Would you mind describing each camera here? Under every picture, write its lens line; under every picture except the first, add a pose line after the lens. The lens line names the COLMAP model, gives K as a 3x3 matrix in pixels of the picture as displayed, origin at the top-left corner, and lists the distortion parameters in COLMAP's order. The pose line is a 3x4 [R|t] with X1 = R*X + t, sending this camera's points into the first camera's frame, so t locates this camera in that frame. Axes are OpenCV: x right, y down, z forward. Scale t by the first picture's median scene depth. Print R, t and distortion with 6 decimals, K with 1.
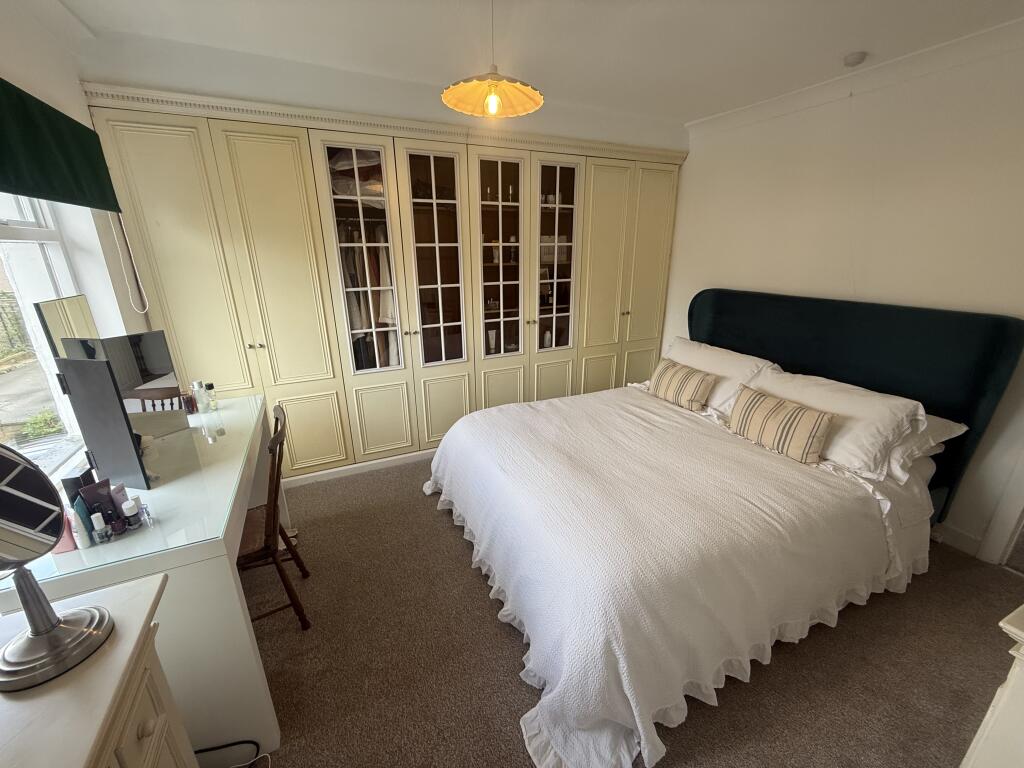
lens RADIAL K [[408.9, 0, 502.9], [0, 408.9, 385.3], [0, 0, 1]] dist [0.000355, -0.000693]
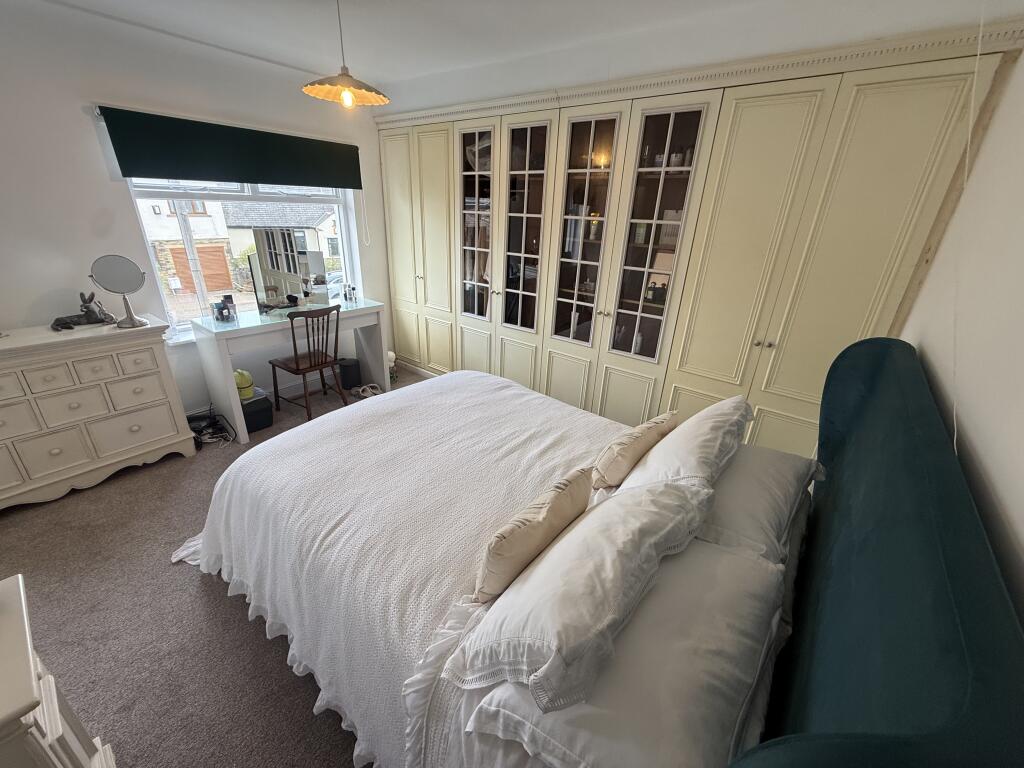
lens RADIAL K [[408.9, 0, 505.2], [0, 408.9, 383.1], [0, 0, 1]] dist [0.000355, -0.000693]
pose [[0.444239, 0.372870, -0.814628, 0.862187], [-0.323856, 0.914624, 0.242033, -0.193975], [0.835326, 0.156302, 0.527068, 0.490885]]
